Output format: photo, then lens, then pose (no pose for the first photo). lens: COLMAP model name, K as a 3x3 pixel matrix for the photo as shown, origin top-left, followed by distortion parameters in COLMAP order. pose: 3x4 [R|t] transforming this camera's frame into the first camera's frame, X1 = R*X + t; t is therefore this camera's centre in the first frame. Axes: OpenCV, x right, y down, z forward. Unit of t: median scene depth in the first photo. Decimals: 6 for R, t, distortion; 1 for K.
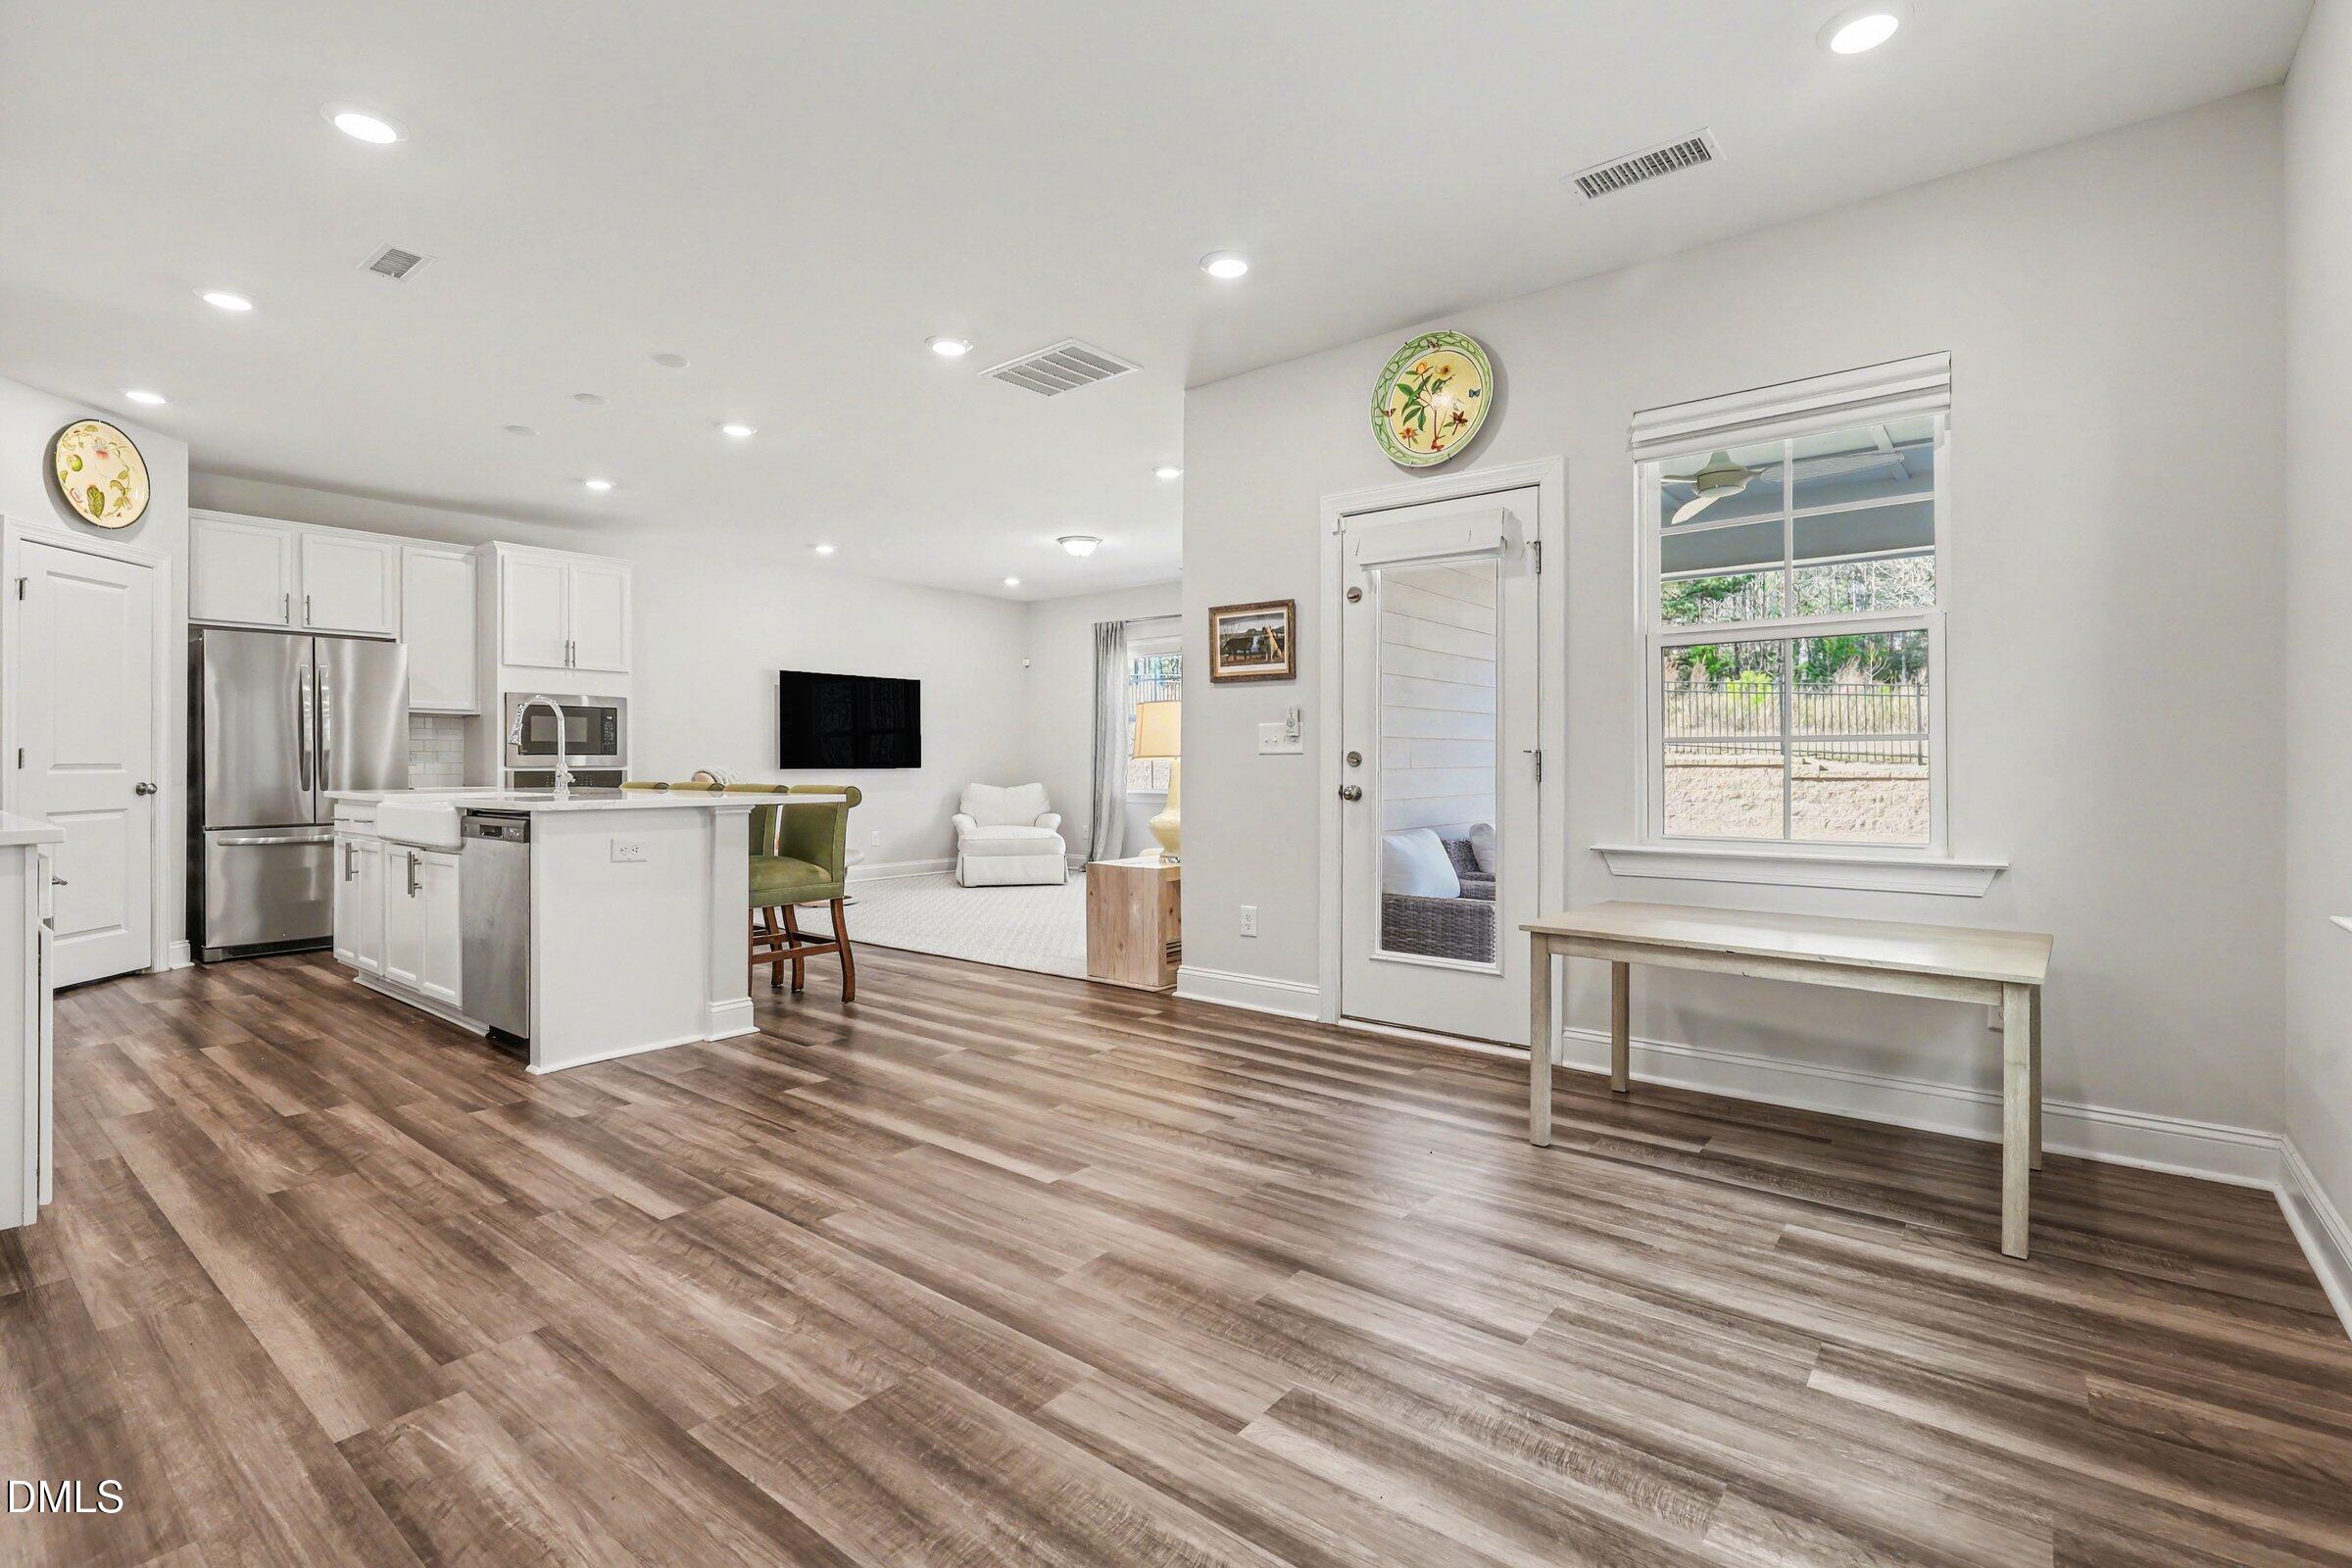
lens RADIAL K [[1072.9, 0, 1184.4], [0, 1072.9, 759.2], [0, 0, 1]] dist [-0.000598, 0.000552]
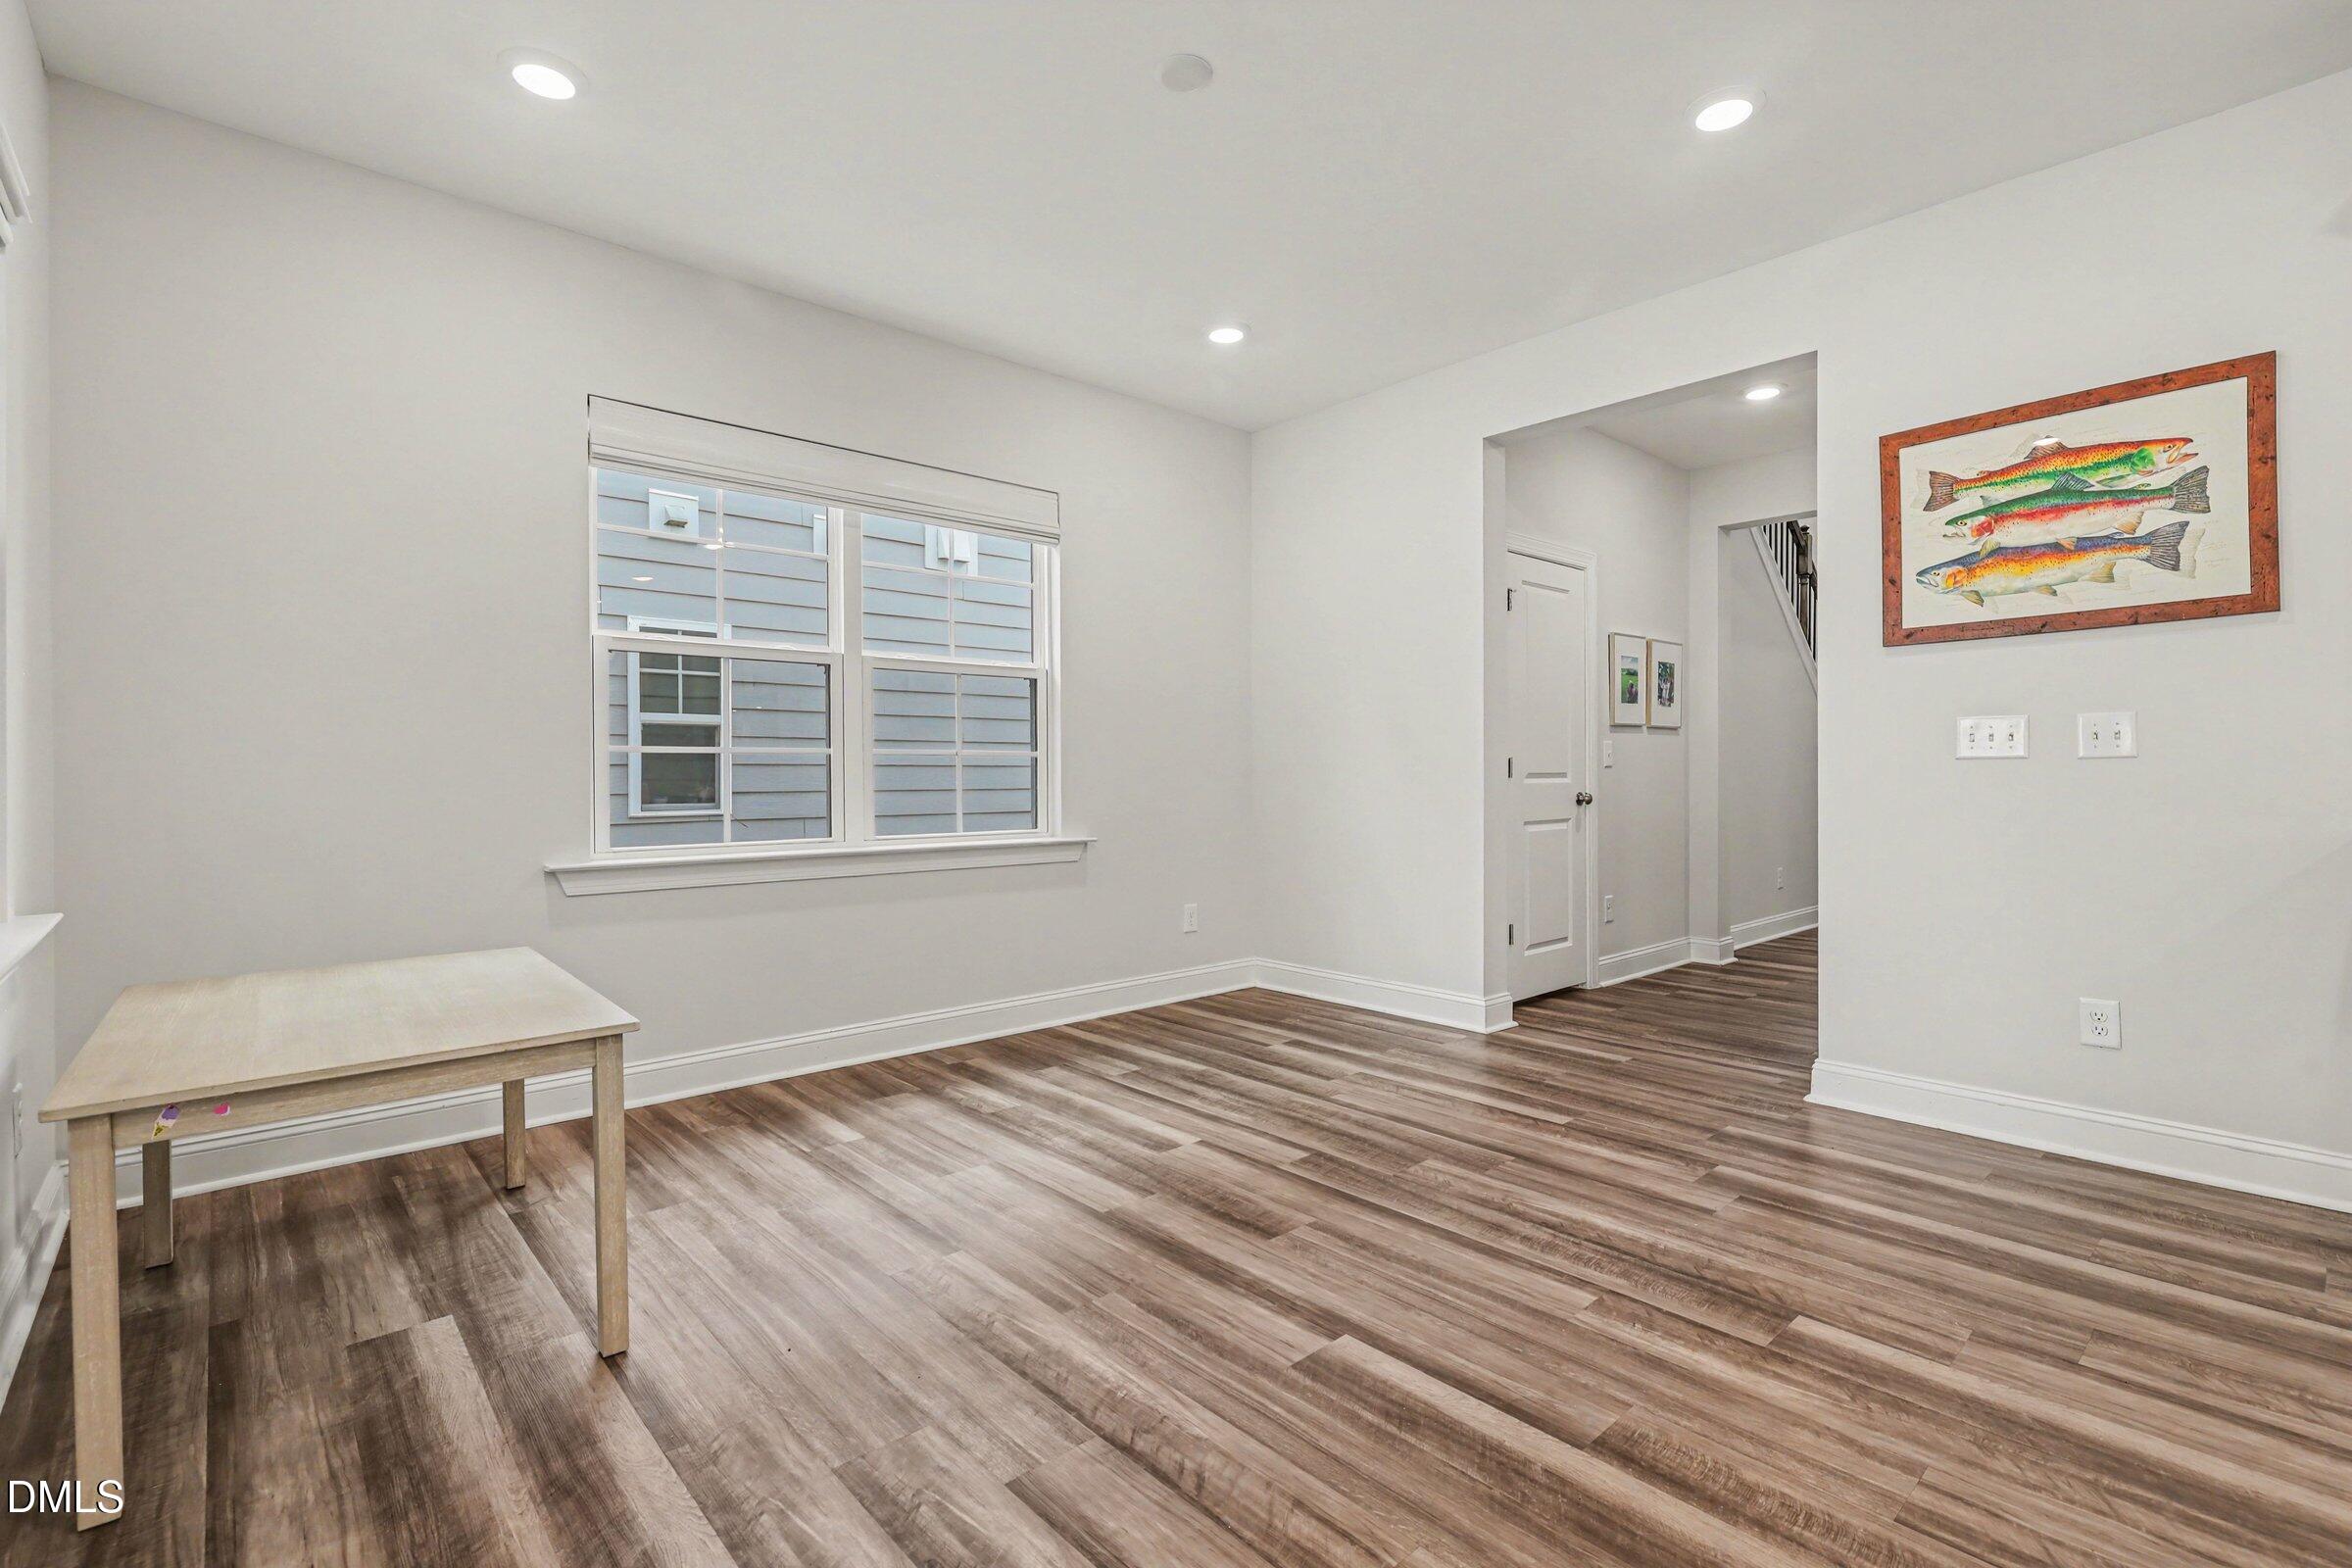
lens RADIAL K [[1072.9, 0, 1180.9], [0, 1072.9, 778.6], [0, 0, 1]] dist [-0.000598, 0.000552]
pose [[-0.986181, 0.003718, 0.165631, -0.080325], [0.004392, 0.999984, 0.003700, 0.001900], [-0.165614, 0.004377, -0.986181, 1.019587]]
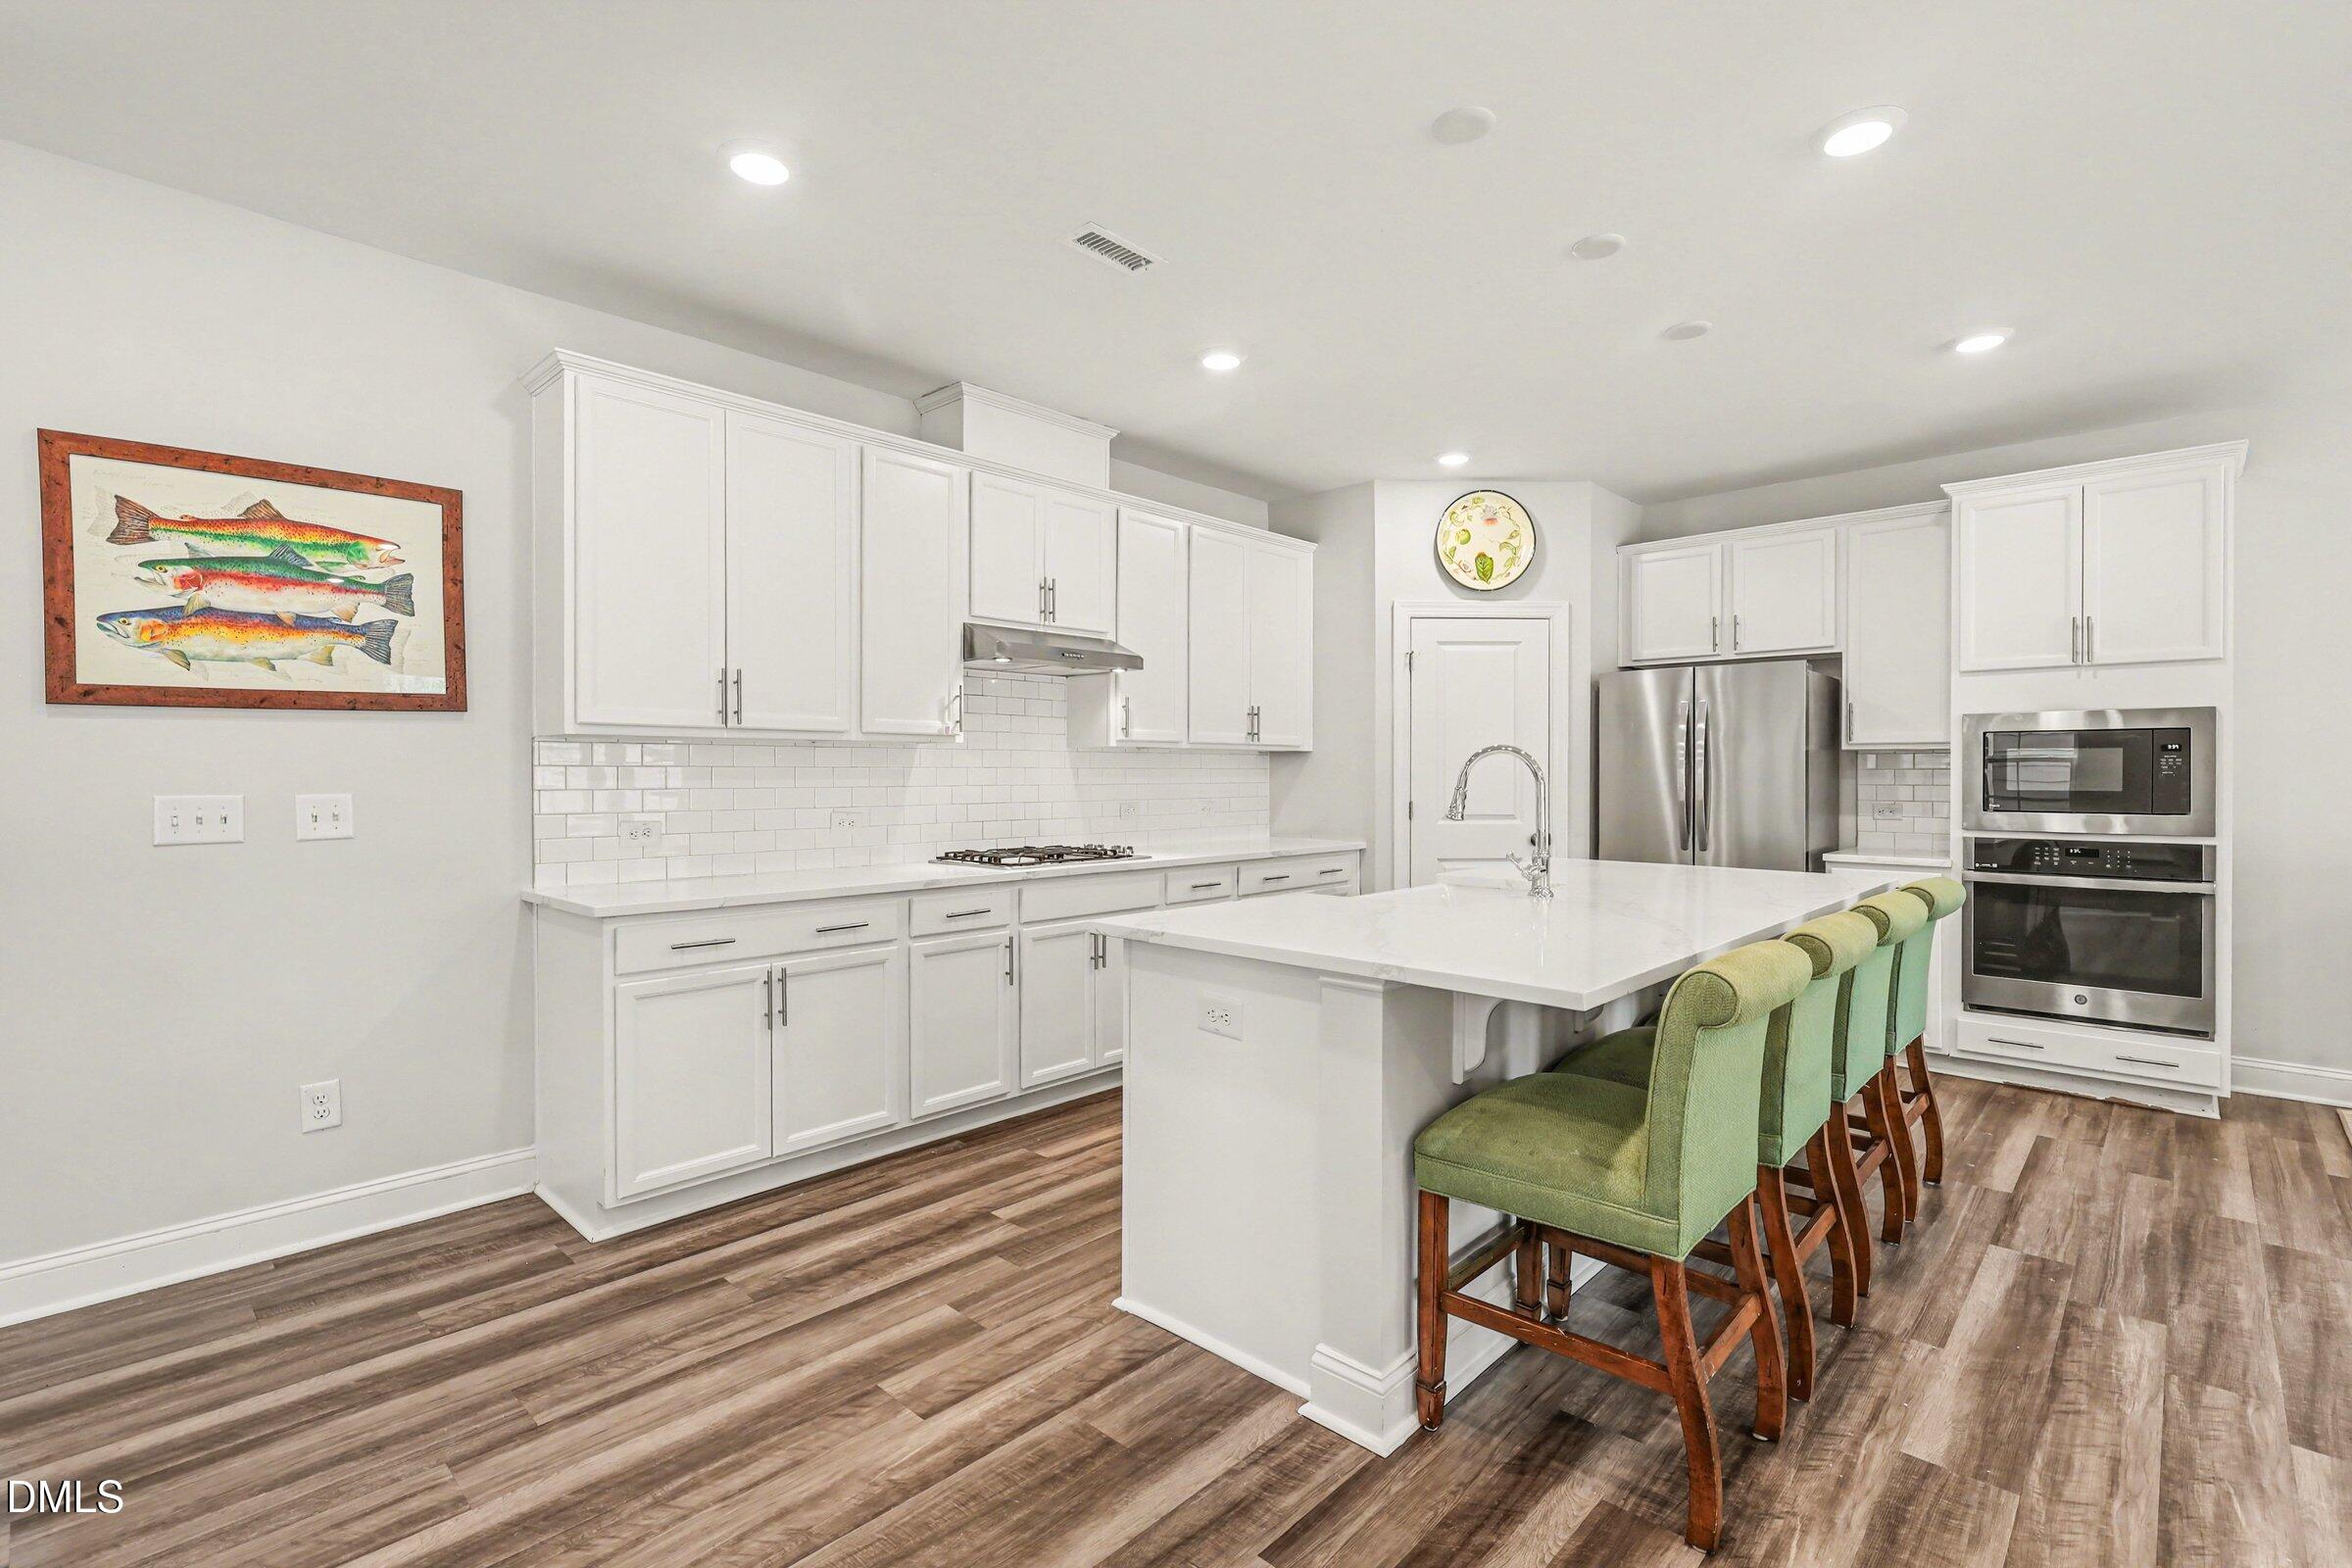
lens RADIAL K [[1072.9, 0, 1179.0], [0, 1072.9, 777.7], [0, 0, 1]] dist [-0.000598, 0.000552]
pose [[-0.085851, 0.007750, -0.996278, 0.072536], [0.002595, 0.999968, 0.007555, -0.045208], [0.996305, -0.001937, -0.085868, 0.864357]]
